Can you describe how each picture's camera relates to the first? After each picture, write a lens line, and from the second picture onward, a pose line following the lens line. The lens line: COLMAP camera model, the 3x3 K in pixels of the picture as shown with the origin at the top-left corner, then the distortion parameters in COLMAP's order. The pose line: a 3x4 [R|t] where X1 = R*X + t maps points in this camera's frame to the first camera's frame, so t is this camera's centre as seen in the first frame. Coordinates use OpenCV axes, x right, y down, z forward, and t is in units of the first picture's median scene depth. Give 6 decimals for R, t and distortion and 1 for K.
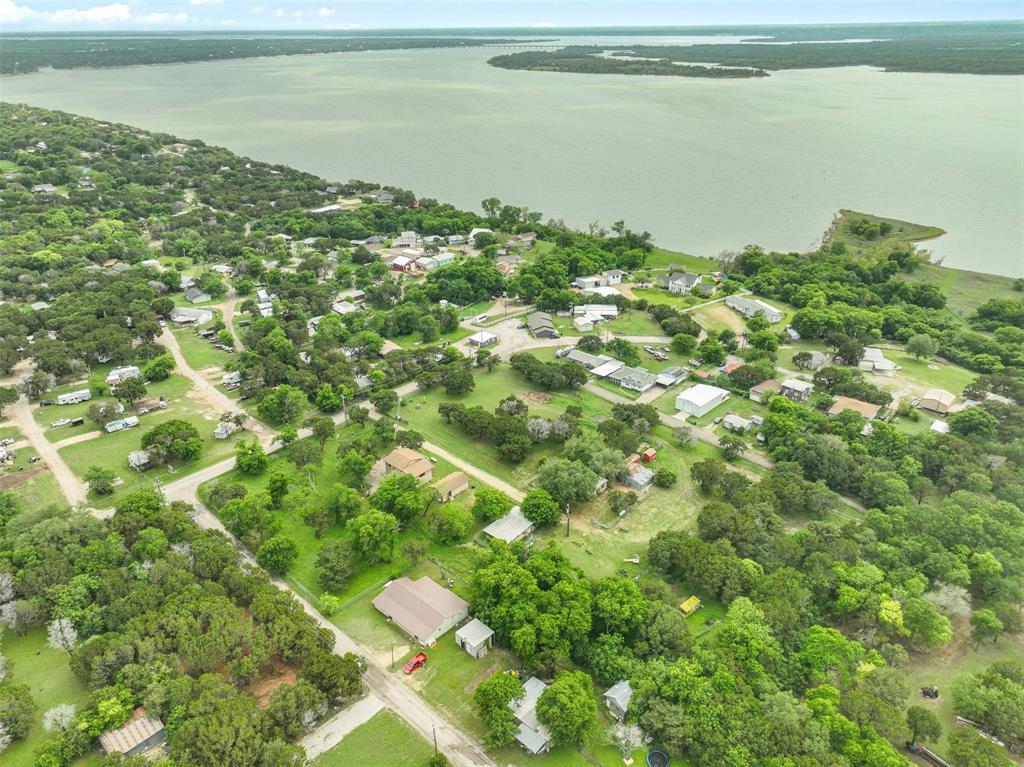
lens RADIAL K [[719.8, 0, 516.2], [0, 719.8, 383.7], [0, 0, 1]] dist [-0.001481, 0.020362]
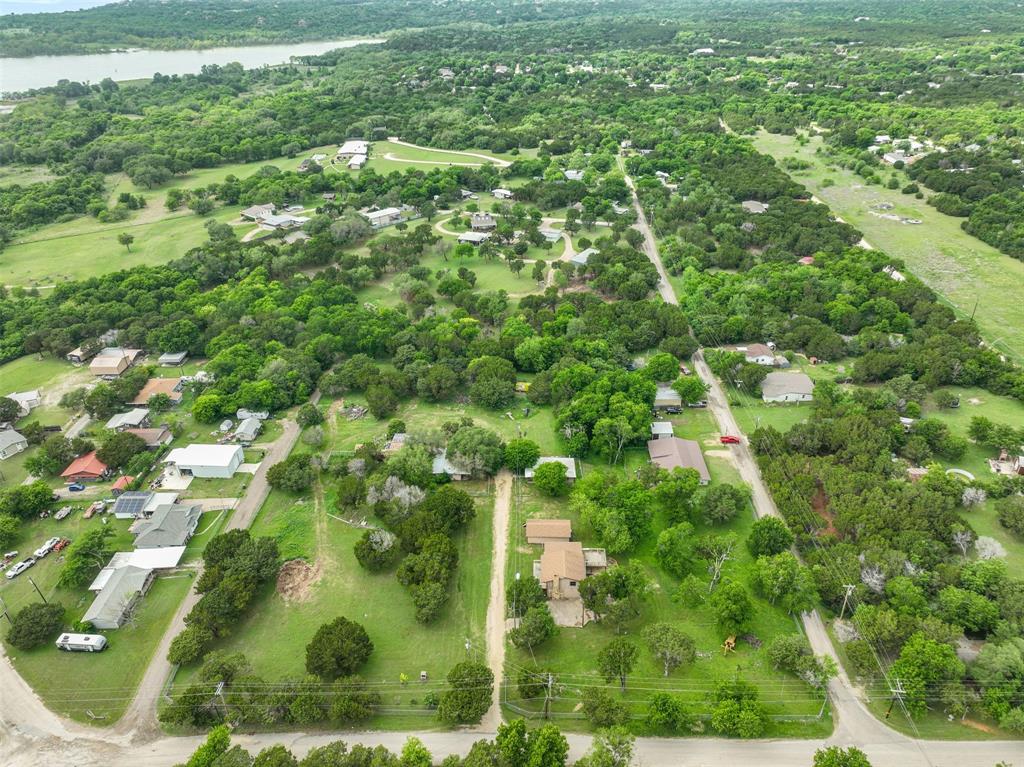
lens RADIAL K [[719.8, 0, 516.2], [0, 719.8, 383.7], [0, 0, 1]] dist [-0.001481, 0.020362]
pose [[-0.655001, -0.368717, 0.659562, -0.533318], [0.353264, 0.622179, 0.698640, -0.539436], [-0.667966, 0.690609, -0.277274, 1.080076]]
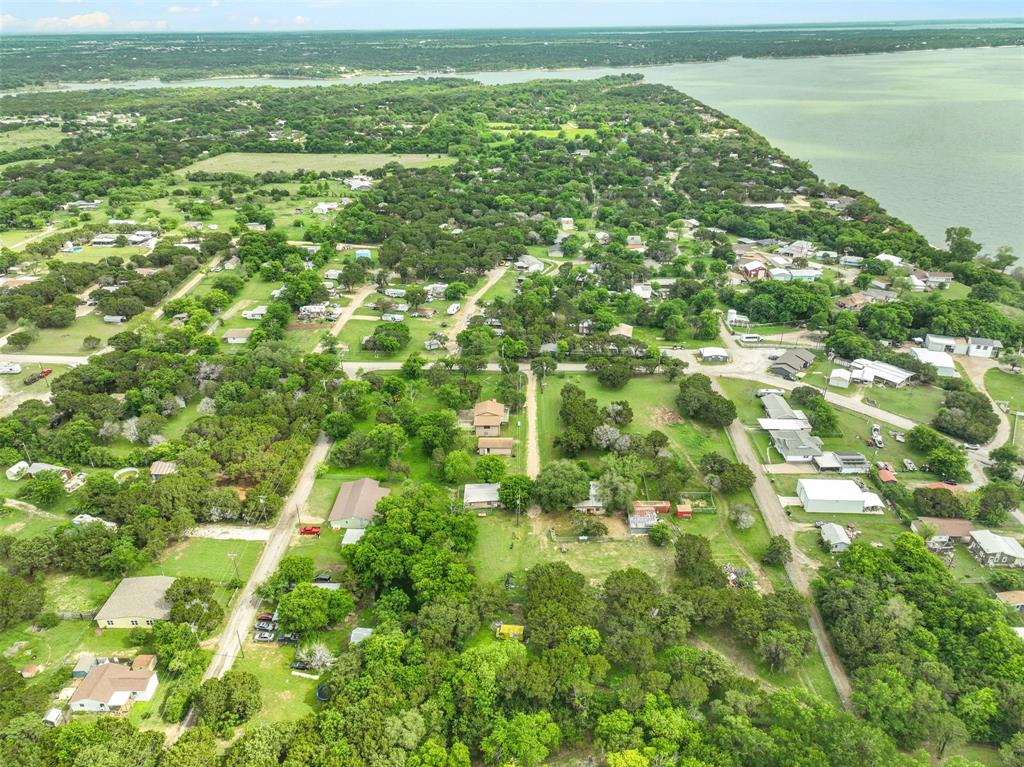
lens RADIAL K [[719.8, 0, 516.2], [0, 719.8, 383.7], [0, 0, 1]] dist [-0.001481, 0.020362]
pose [[0.657438, 0.336259, -0.674318, 0.599125], [-0.329127, 0.933171, 0.144452, -0.106917], [0.677827, 0.126968, 0.724175, 0.206813]]
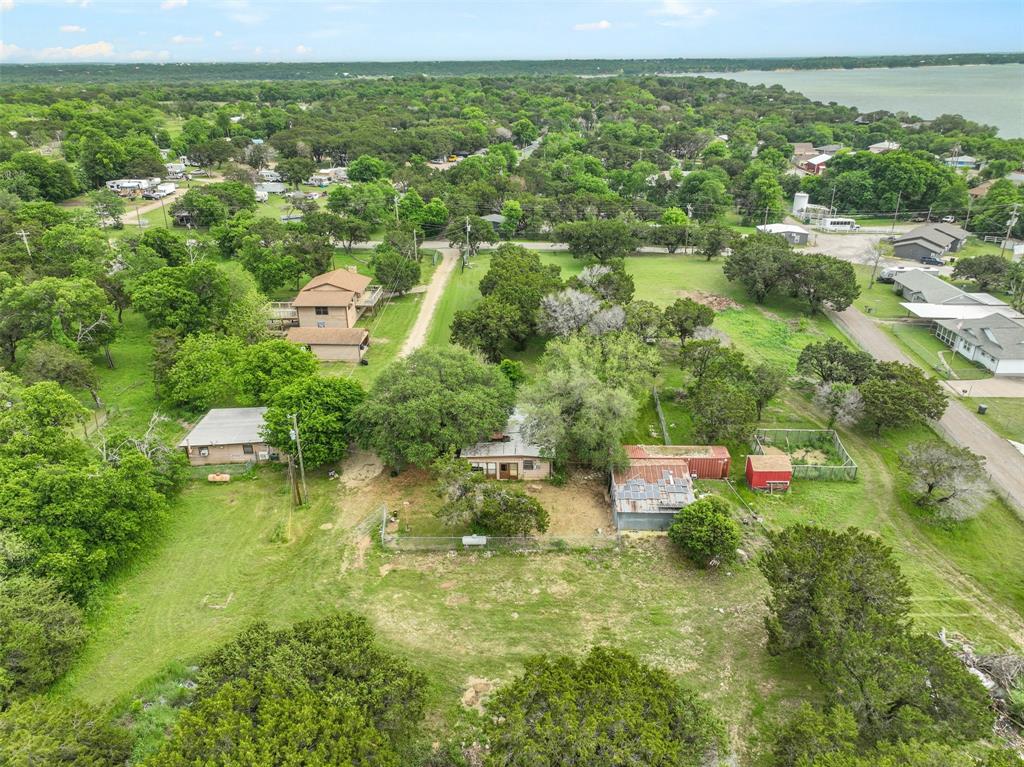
lens RADIAL K [[719.8, 0, 516.2], [0, 719.8, 383.7], [0, 0, 1]] dist [-0.001481, 0.020362]
pose [[0.640450, 0.315749, -0.700091, 0.326846], [-0.337131, 0.934637, 0.113121, 0.065793], [0.690048, 0.163574, 0.705037, 0.705008]]
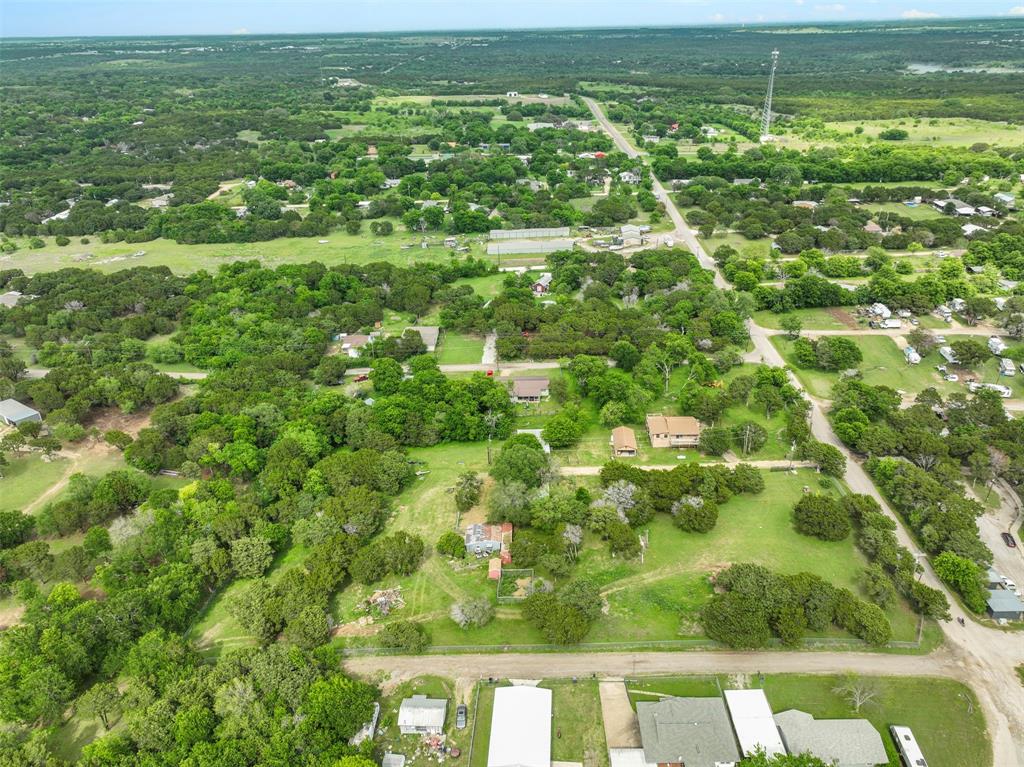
lens RADIAL K [[719.8, 0, 516.2], [0, 719.8, 383.7], [0, 0, 1]] dist [-0.001481, 0.020362]
pose [[-0.755030, 0.312168, -0.576612, 0.526086], [-0.269193, 0.654291, 0.706710, -0.530600], [0.597883, 0.688807, -0.409976, 1.191707]]
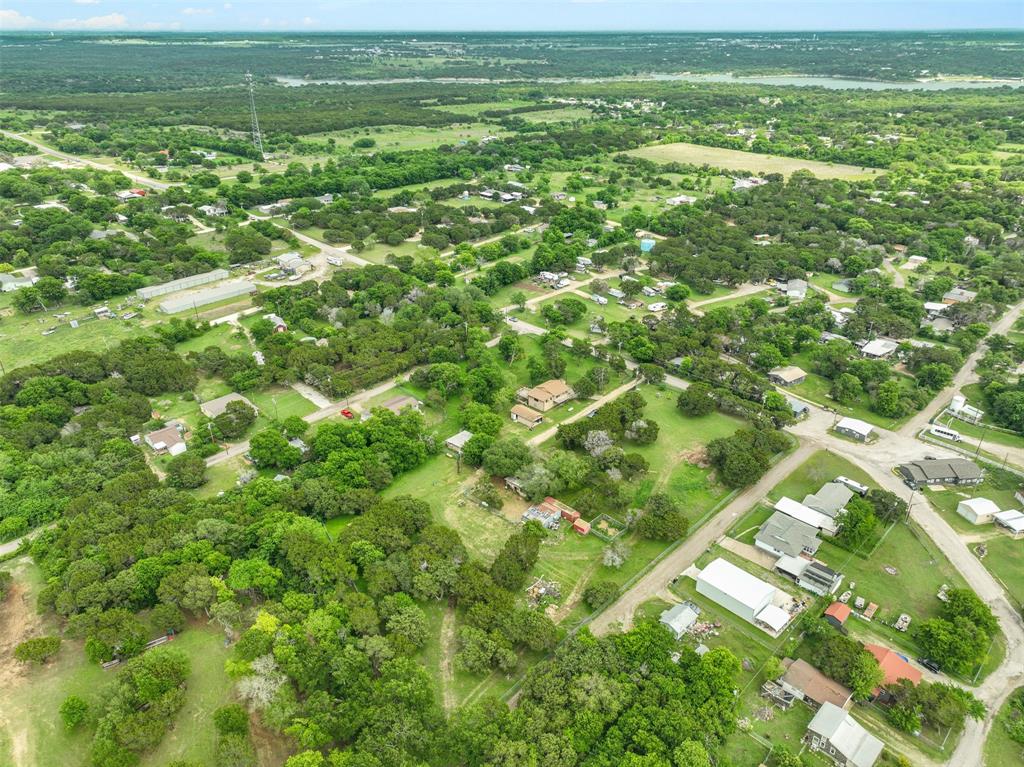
lens RADIAL K [[719.8, 0, 516.2], [0, 719.8, 383.7], [0, 0, 1]] dist [-0.001481, 0.020362]
pose [[-0.037184, 0.450291, -0.892107, 0.891221], [-0.443757, 0.792436, 0.418479, -0.367023], [0.895375, 0.411439, 0.170354, 0.720751]]
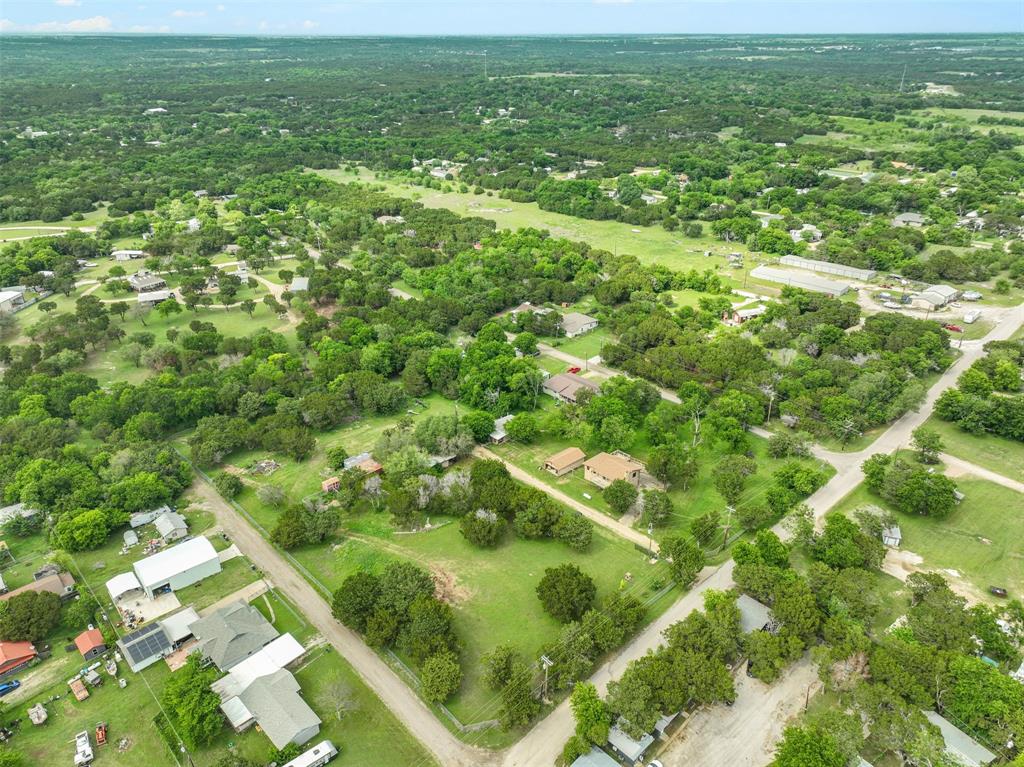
lens RADIAL K [[719.8, 0, 516.2], [0, 719.8, 383.7], [0, 0, 1]] dist [-0.001481, 0.020362]
pose [[-0.996596, -0.029867, 0.076835, -0.094788], [0.042872, 0.608307, 0.792543, -0.642035], [-0.070410, 0.793140, -0.604956, 1.420283]]
